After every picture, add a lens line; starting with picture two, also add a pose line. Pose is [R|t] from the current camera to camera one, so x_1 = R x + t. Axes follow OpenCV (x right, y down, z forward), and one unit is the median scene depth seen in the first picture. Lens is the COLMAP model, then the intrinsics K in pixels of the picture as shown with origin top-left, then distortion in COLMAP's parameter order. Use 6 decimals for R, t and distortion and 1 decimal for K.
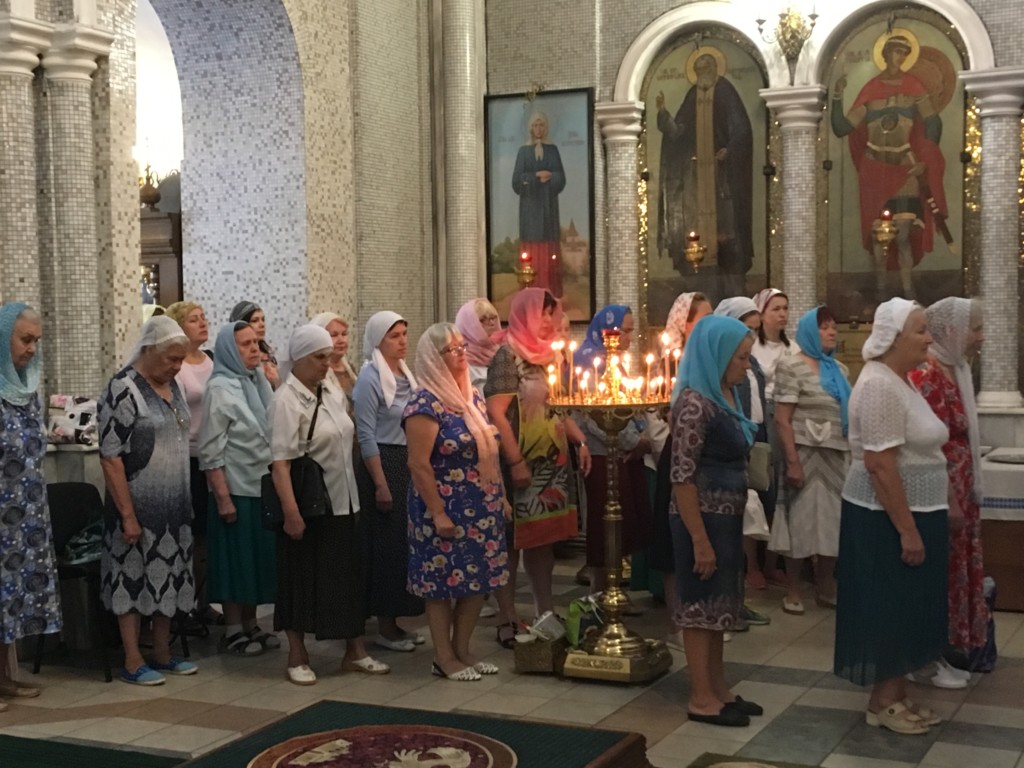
lens RADIAL K [[1516.8, 0, 508.2], [0, 1516.8, 384.8], [0, 0, 1]] dist [0.091584, 0.000000]
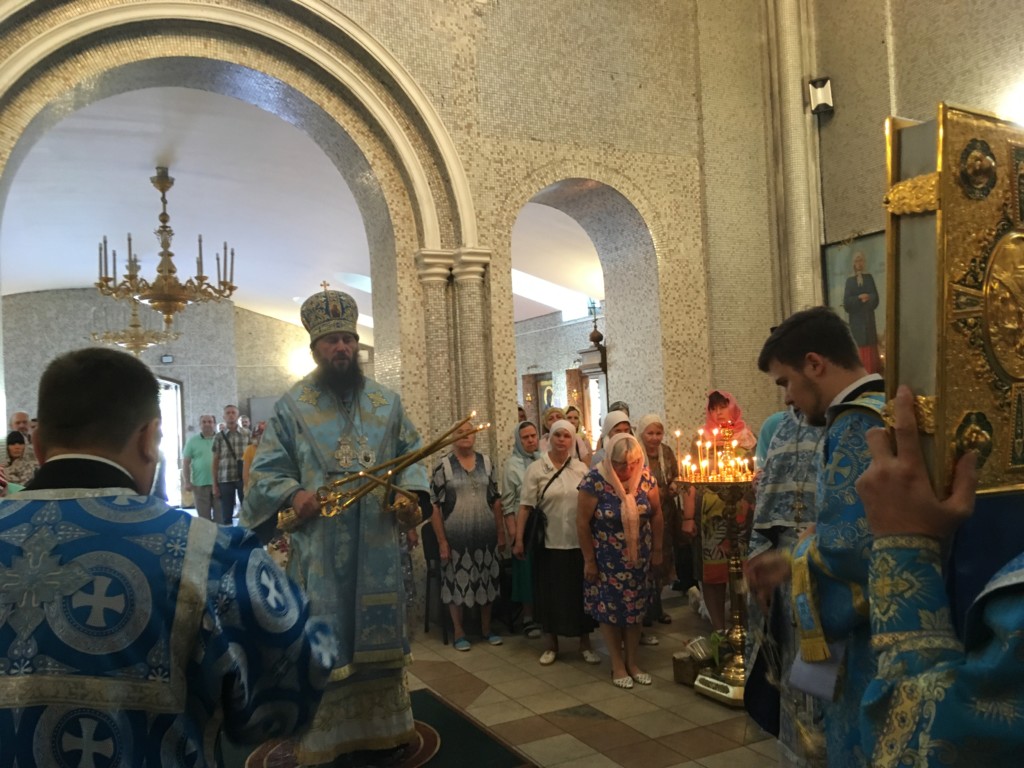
lens RADIAL K [[869.1, 0, 509.2], [0, 869.1, 382.0], [0, 0, 1]] dist [0.122217, -0.185263]
pose [[0.792926, -0.046400, -0.607549, 0.335430], [0.011341, 0.998047, -0.061421, -0.024388], [0.609212, 0.041812, 0.791904, 0.258479]]
